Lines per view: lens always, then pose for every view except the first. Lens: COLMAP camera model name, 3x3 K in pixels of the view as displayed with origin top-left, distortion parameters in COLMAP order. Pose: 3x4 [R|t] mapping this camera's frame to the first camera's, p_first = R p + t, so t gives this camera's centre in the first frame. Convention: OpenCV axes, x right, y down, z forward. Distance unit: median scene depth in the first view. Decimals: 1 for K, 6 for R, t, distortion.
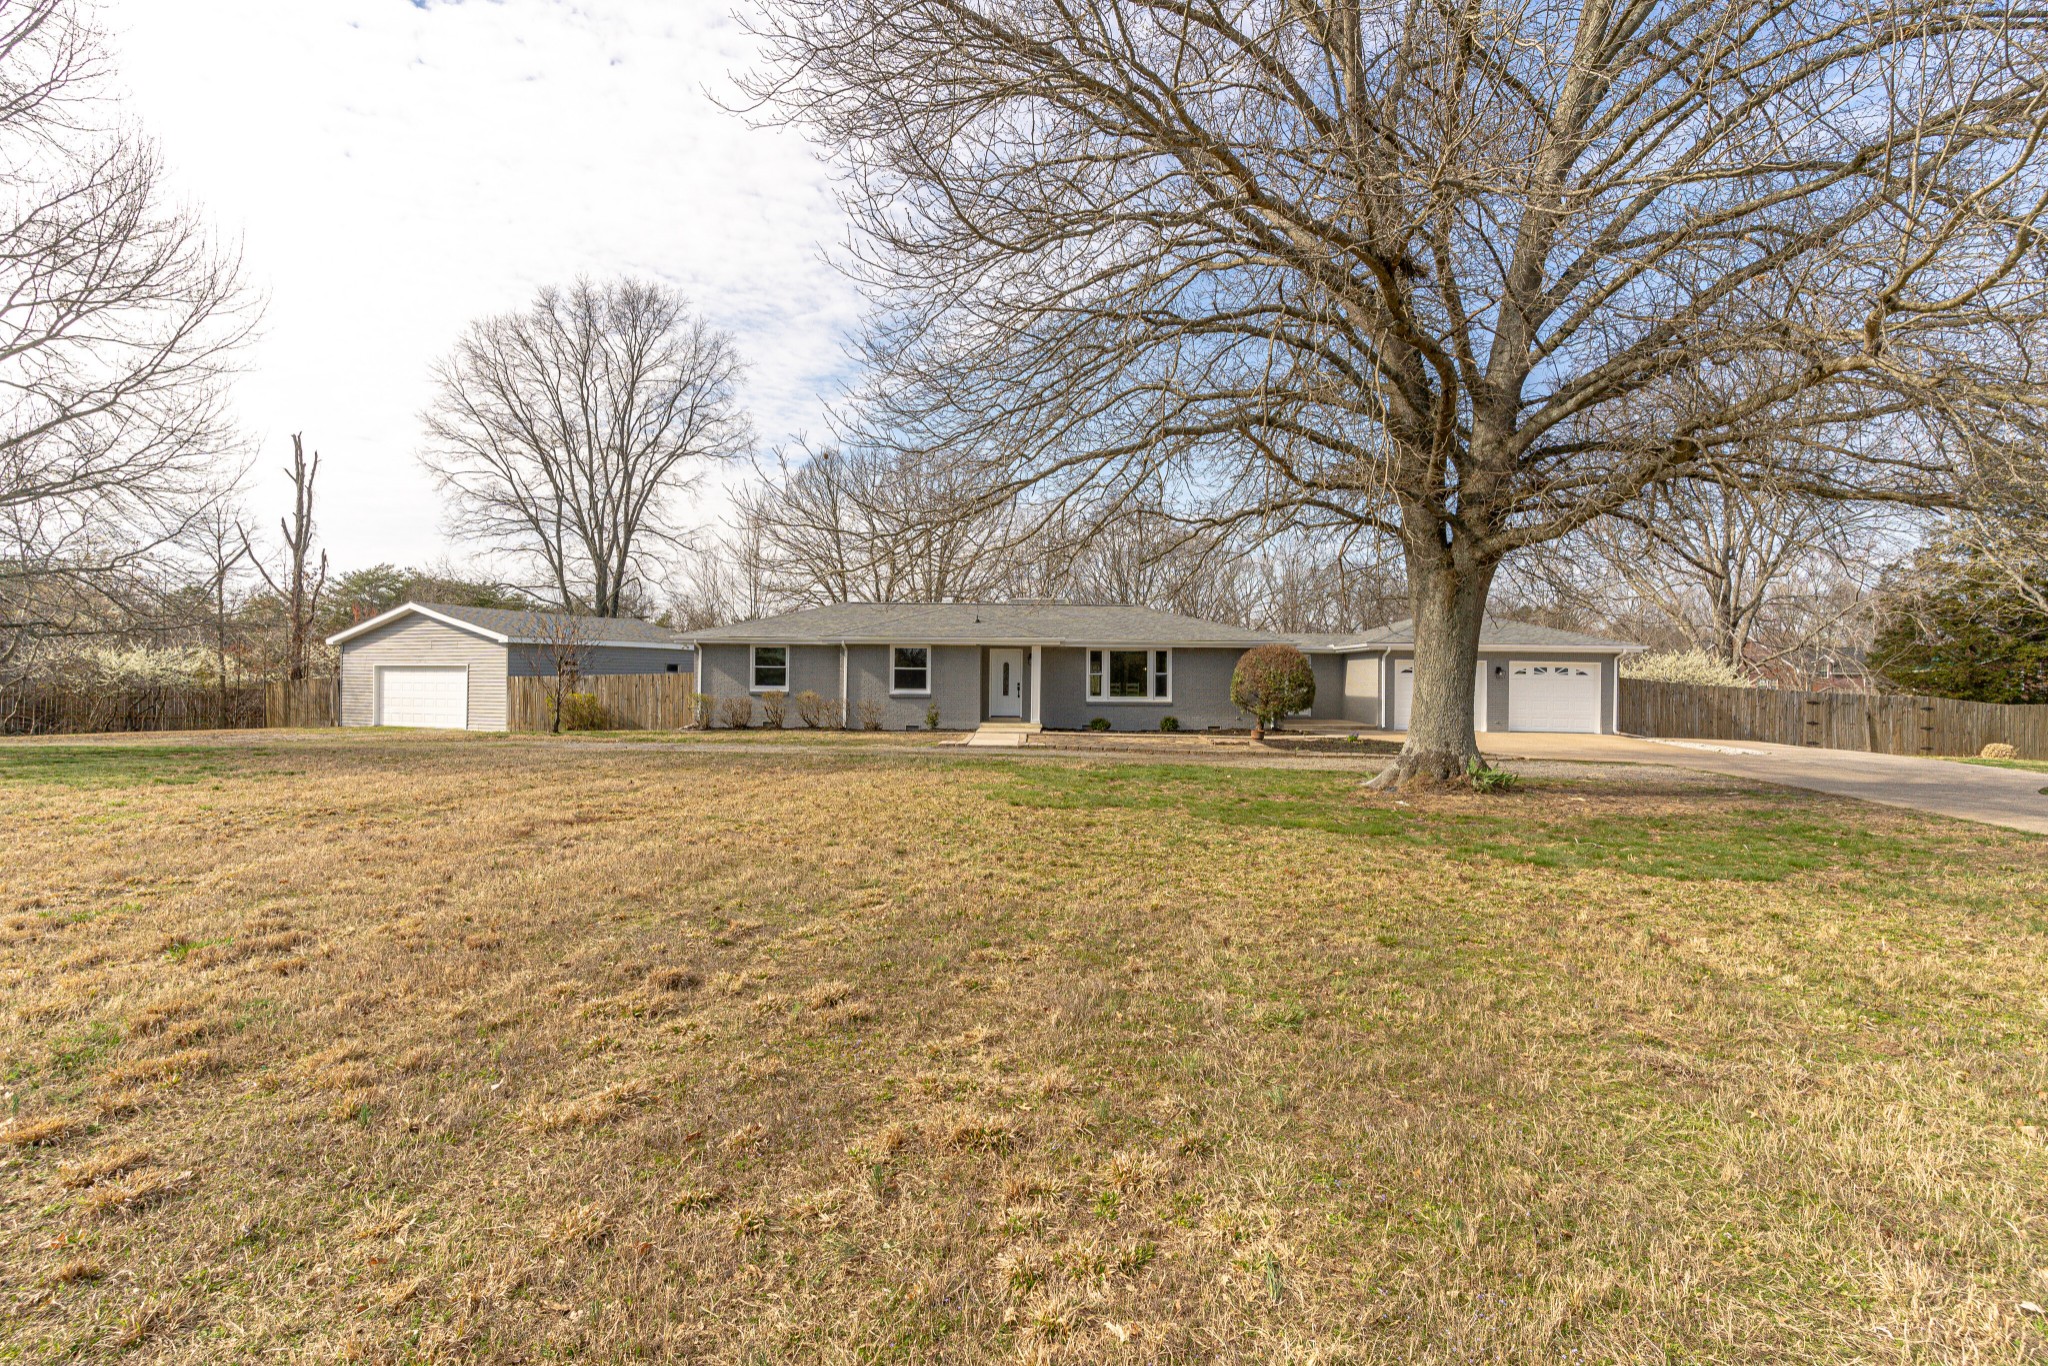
lens RADIAL K [[984.8, 0, 1028.6], [0, 984.8, 672.7], [0, 0, 1]] dist [0.001809, 0.000168]
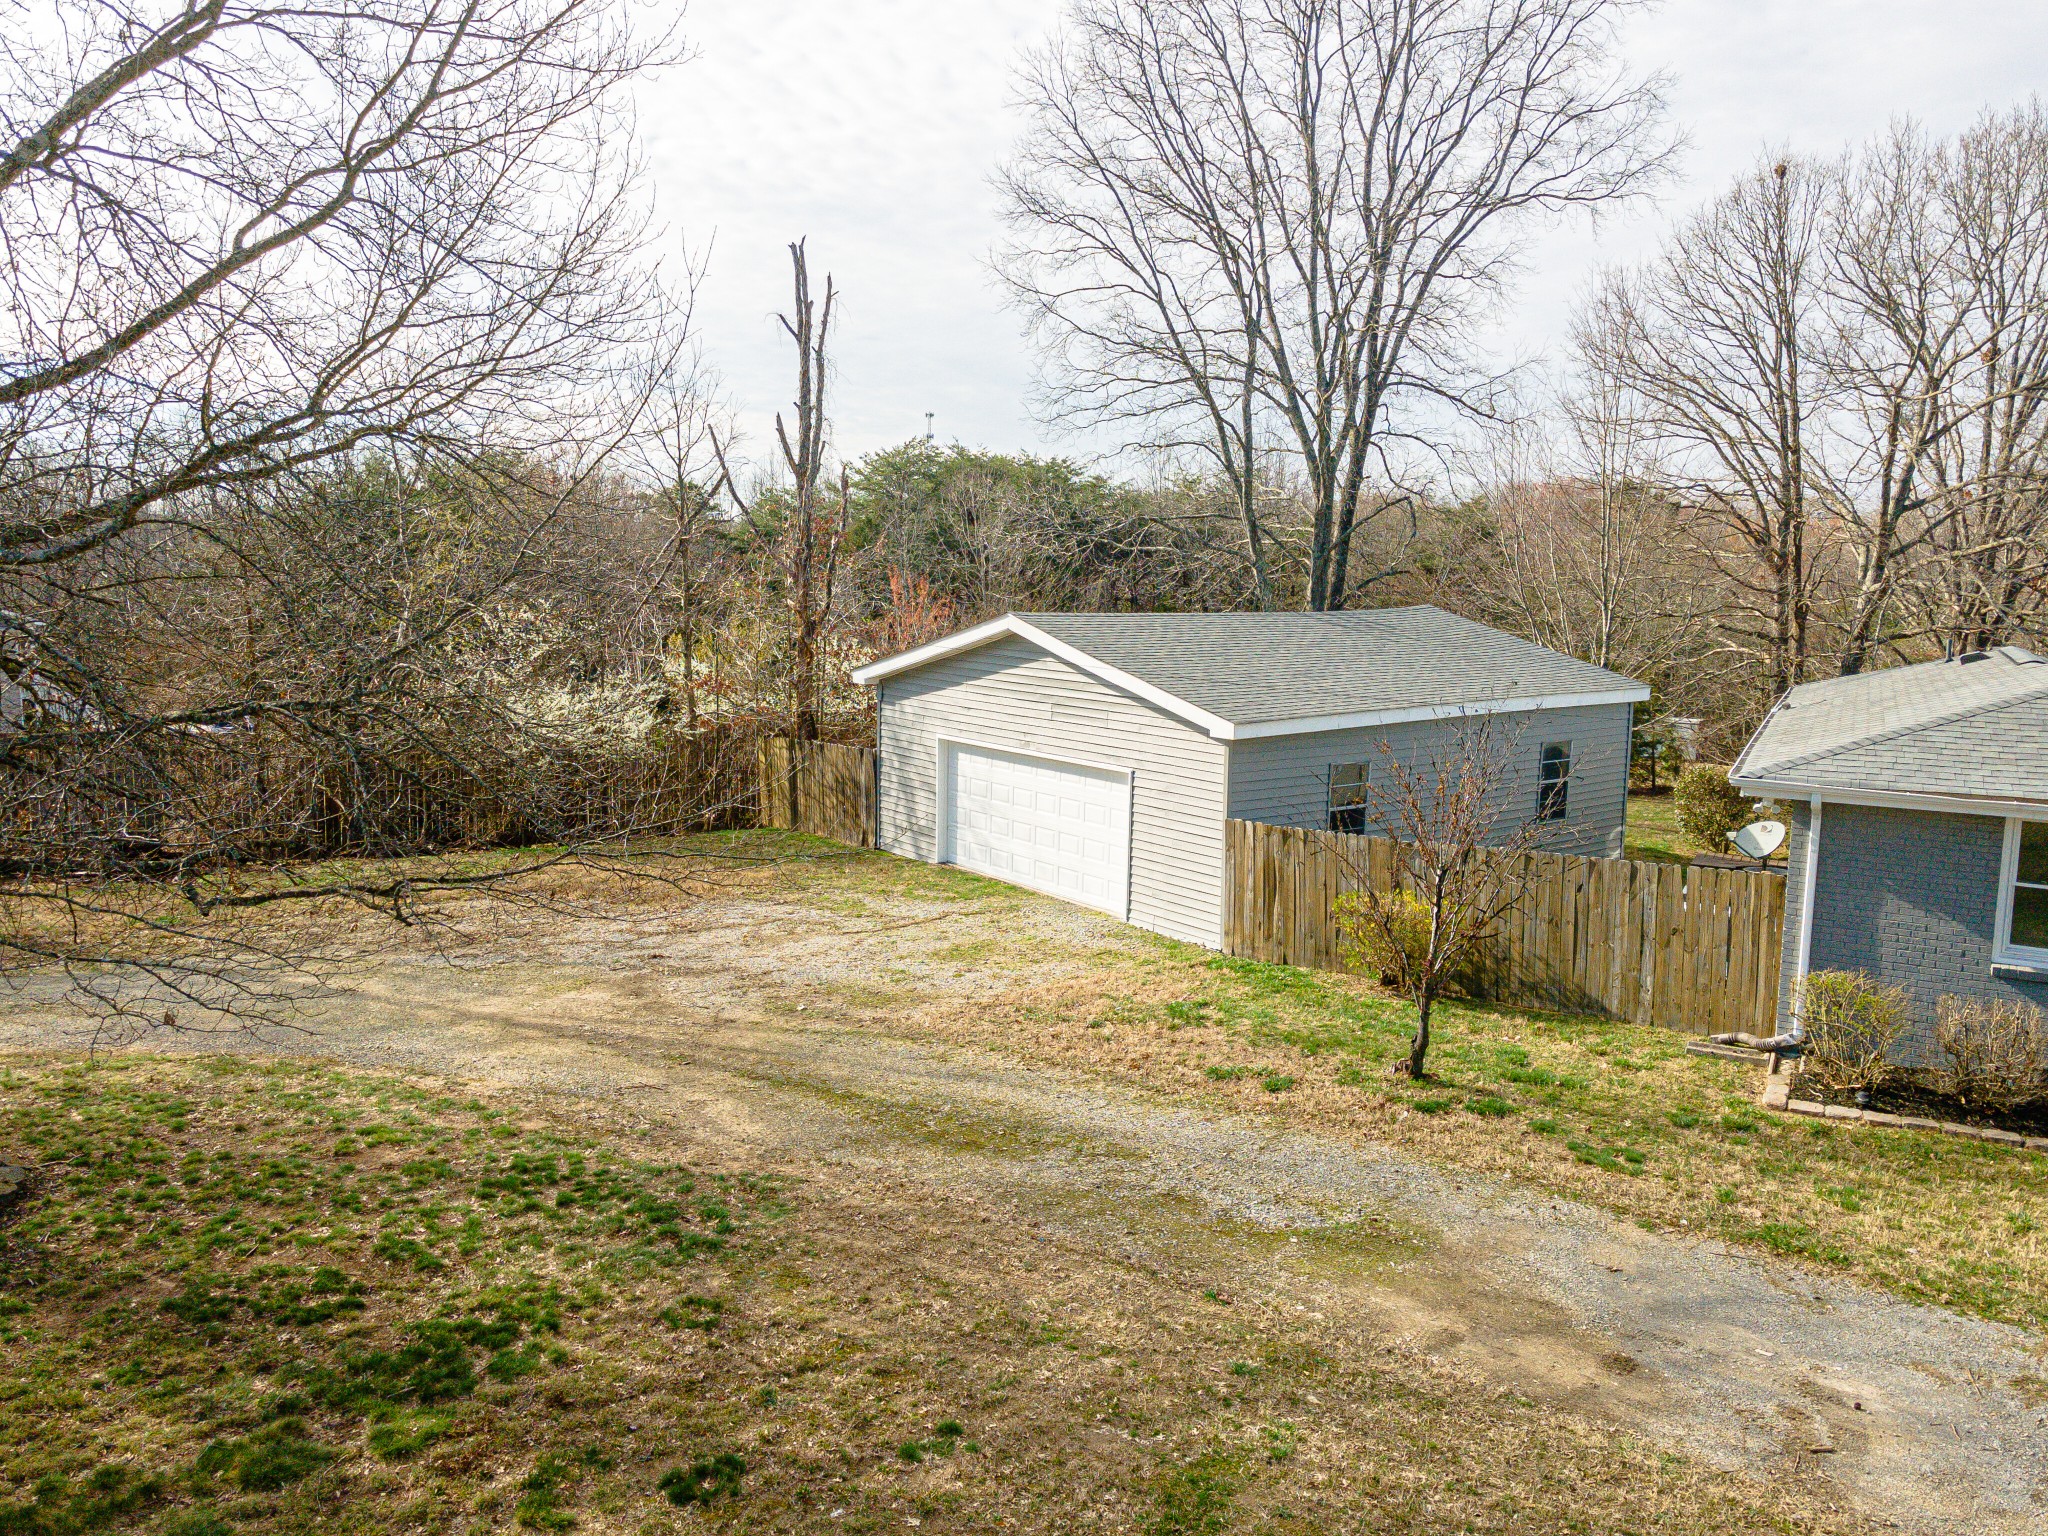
lens RADIAL K [[1503.0, 0, 1034.8], [0, 1503.0, 738.2], [0, 0, 1]] dist [0.031686, 0.025399]
pose [[0.881284, 0.060259, -0.468730, -0.325219], [-0.001580, 0.992208, 0.124584, -0.109091], [0.472584, -0.109054, 0.874512, 0.447000]]
